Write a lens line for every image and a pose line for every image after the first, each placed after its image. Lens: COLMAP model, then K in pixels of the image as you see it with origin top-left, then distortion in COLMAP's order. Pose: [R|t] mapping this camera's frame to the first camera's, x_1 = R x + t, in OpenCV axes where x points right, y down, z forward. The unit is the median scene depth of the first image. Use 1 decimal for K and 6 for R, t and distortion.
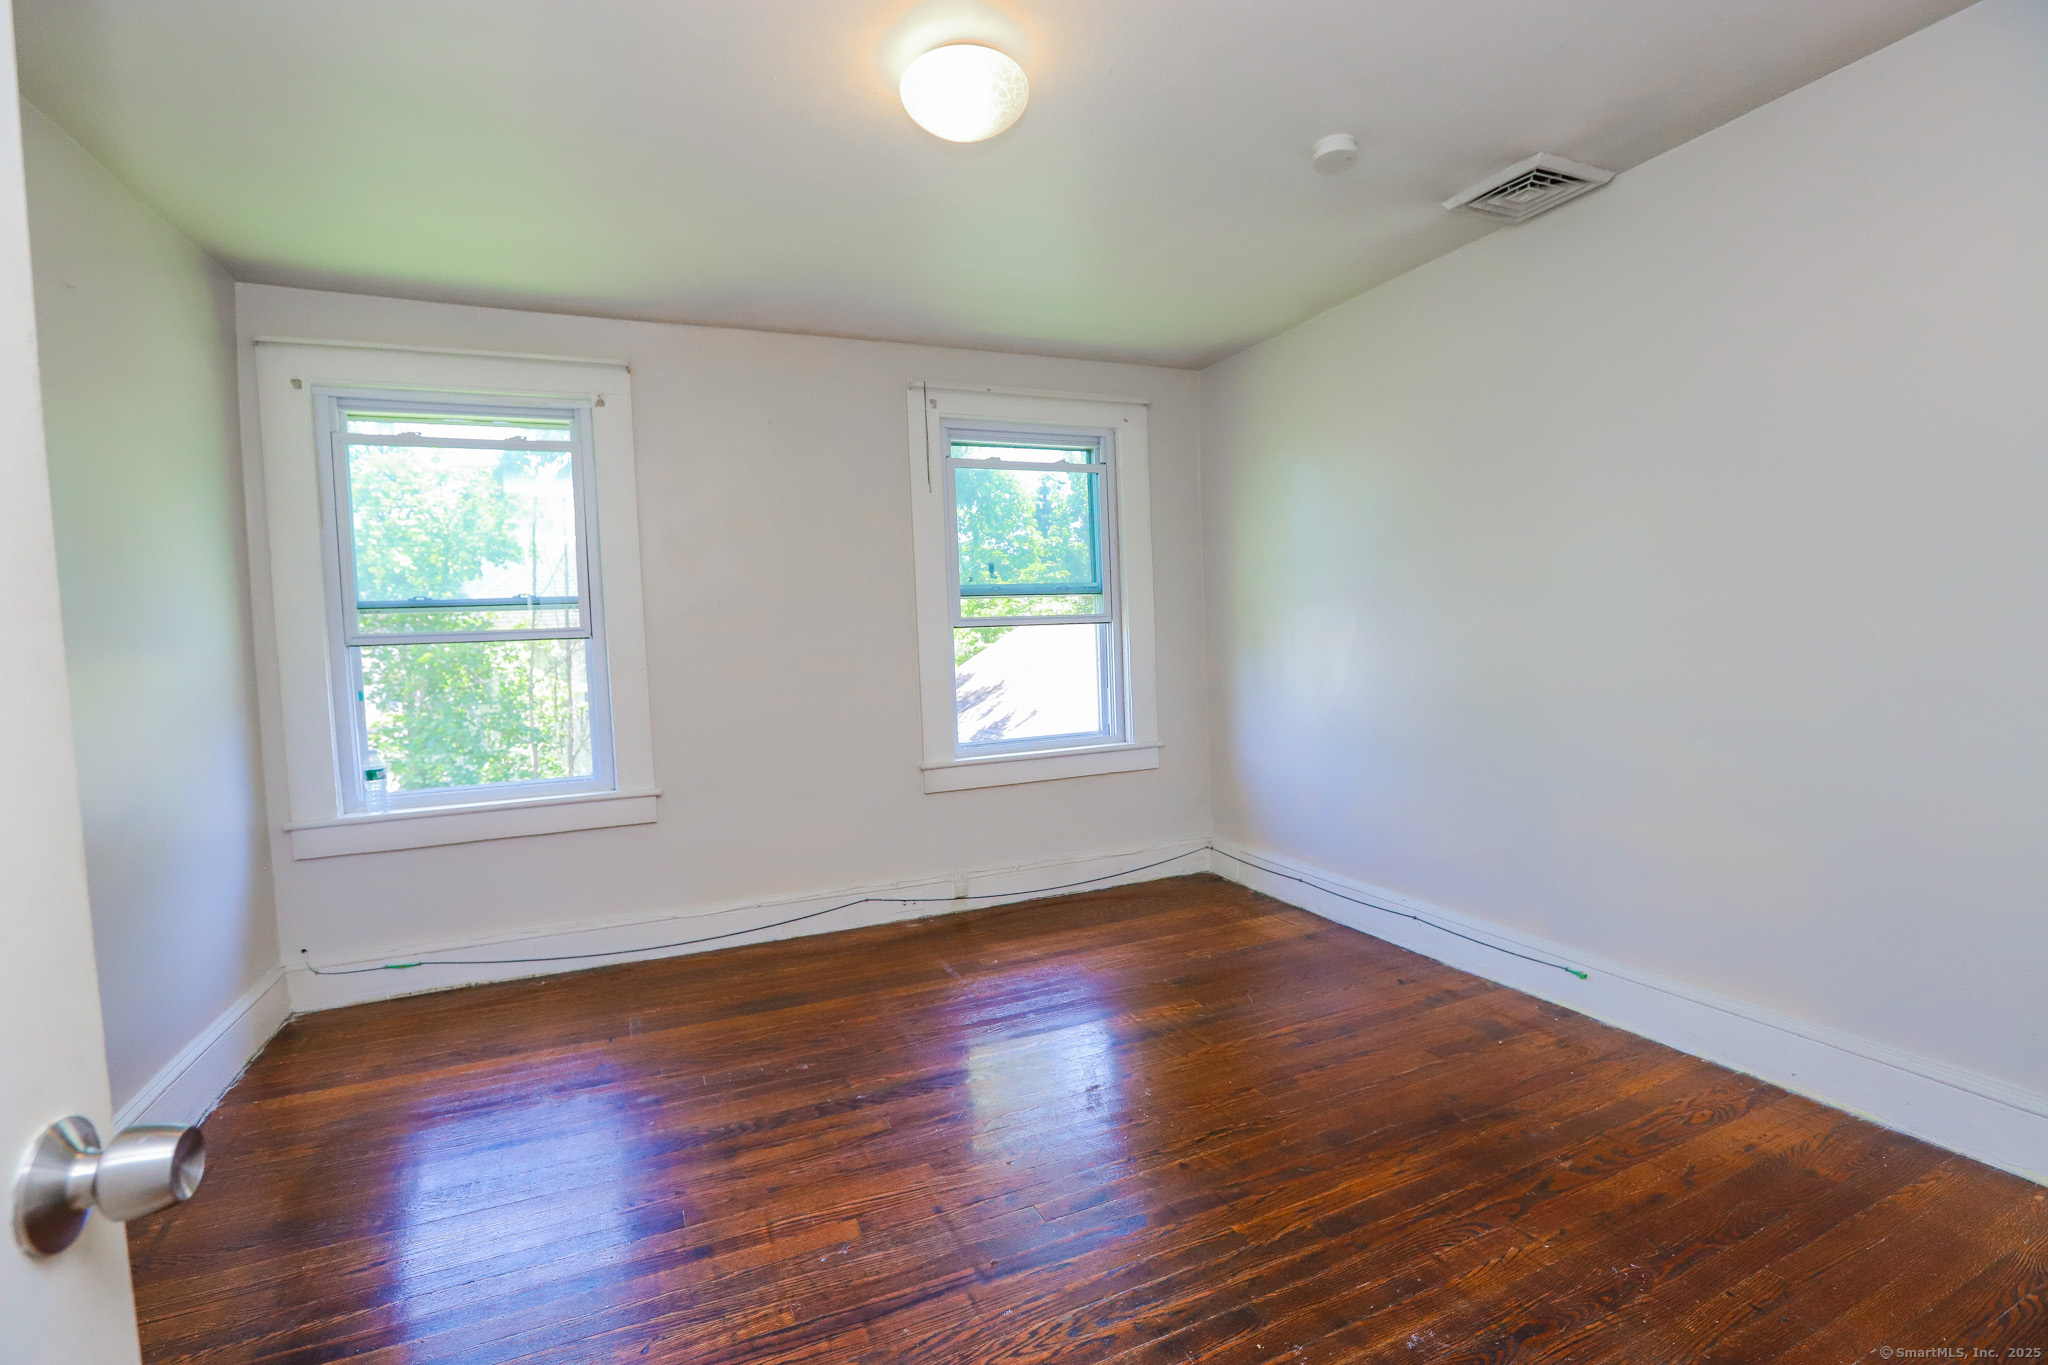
lens RADIAL K [[934.7, 0, 1027.1], [0, 934.7, 681.8], [0, 0, 1]] dist [-0.034737, 0.010854]
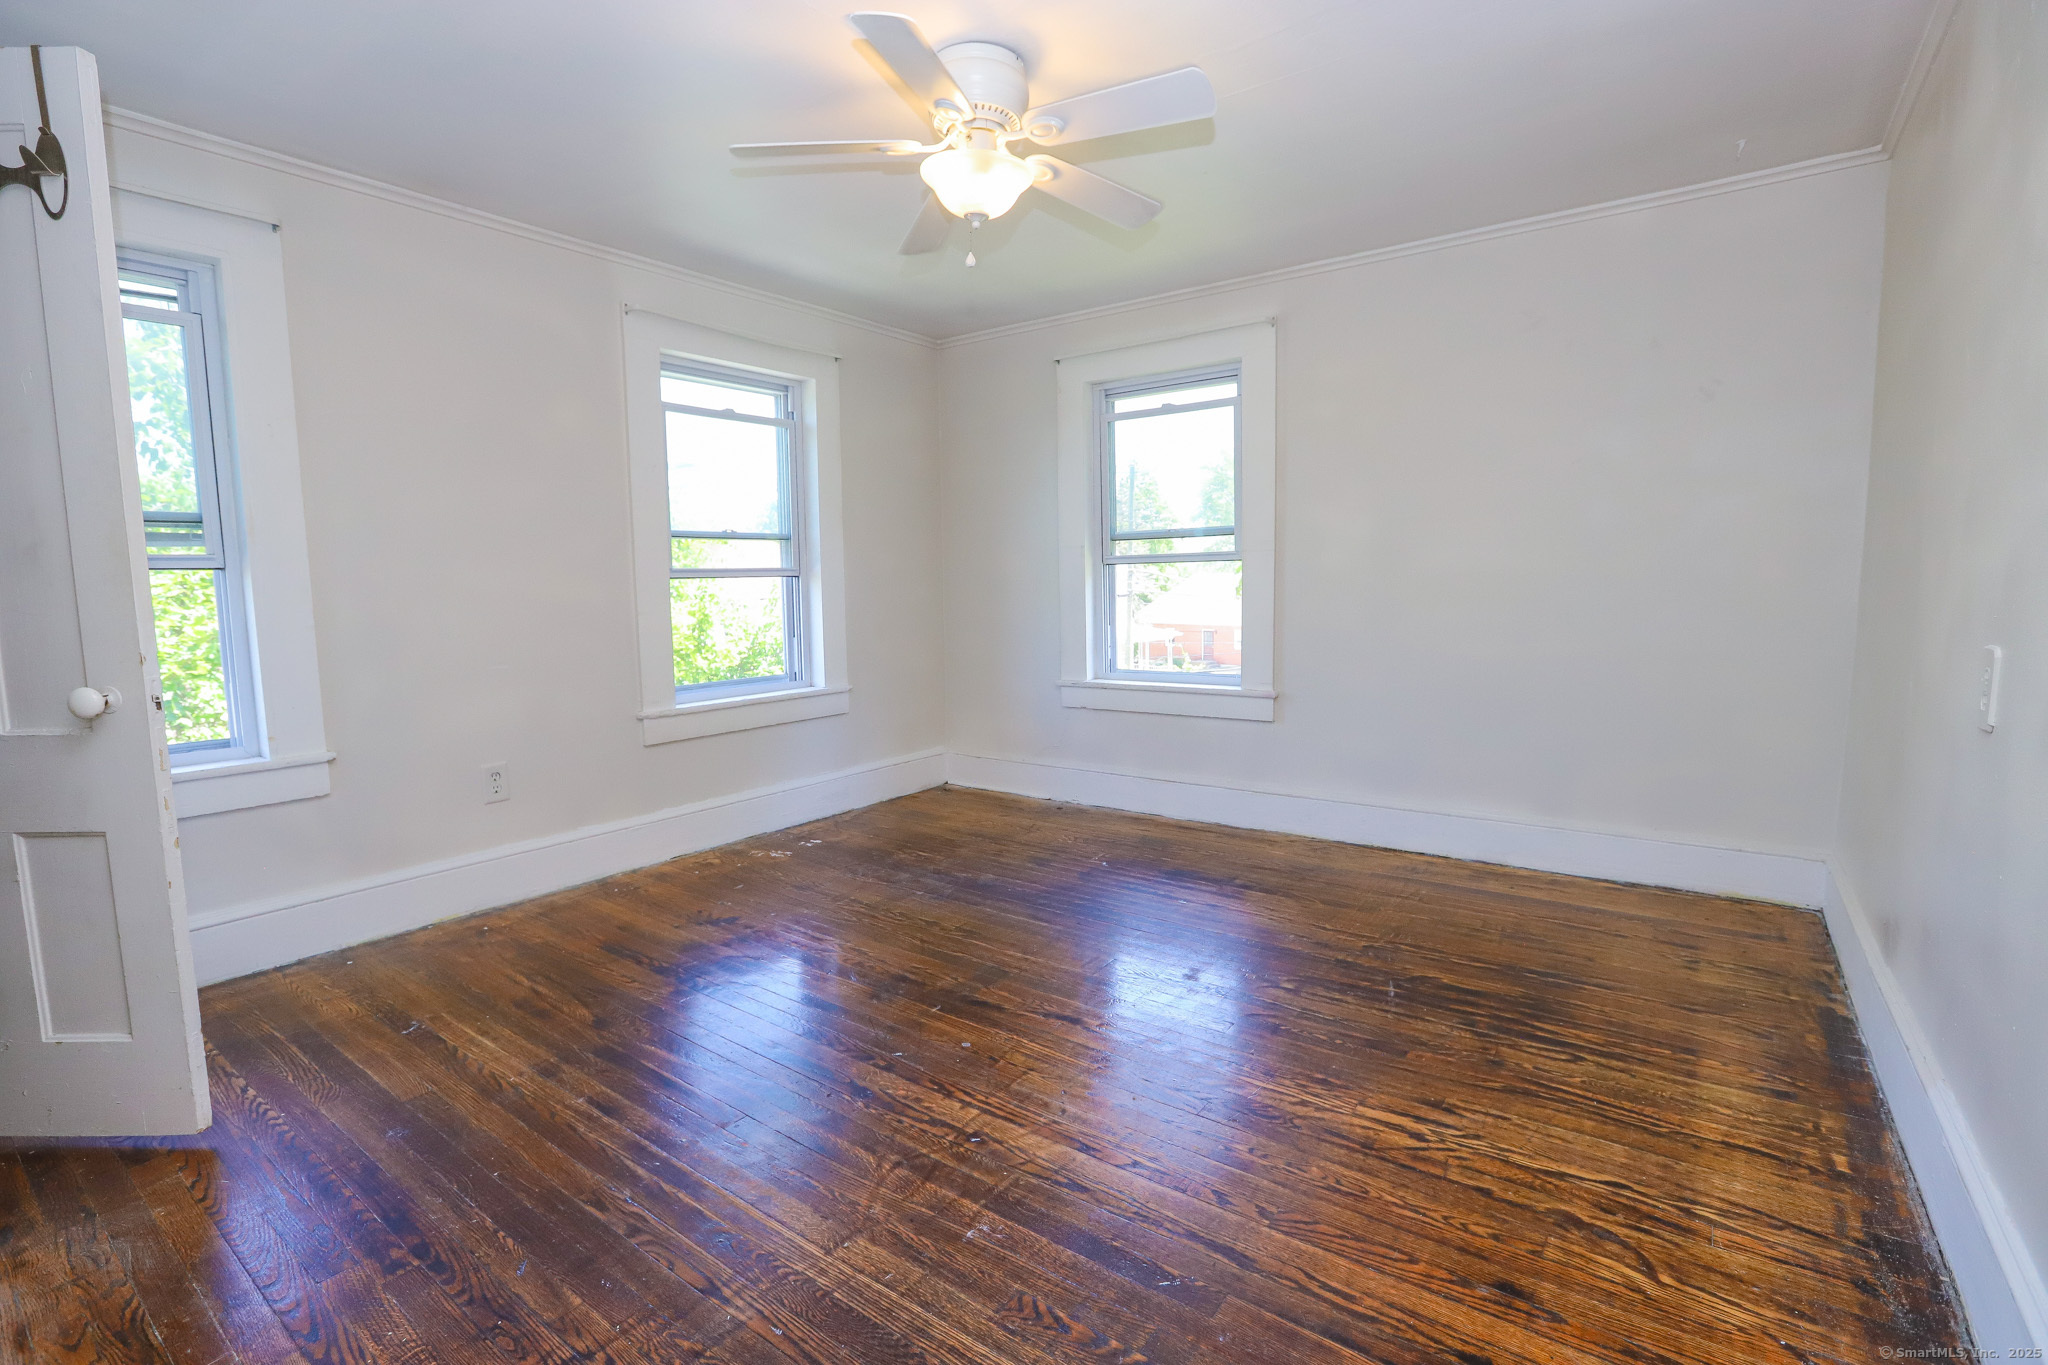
lens RADIAL K [[934.7, 0, 1027.0], [0, 934.7, 683.4], [0, 0, 1]] dist [-0.034737, 0.010854]
pose [[0.878788, -0.029278, 0.476313, -0.227949], [0.006659, 0.998771, 0.049106, 0.013155], [-0.477165, -0.039981, 0.877904, -0.026804]]
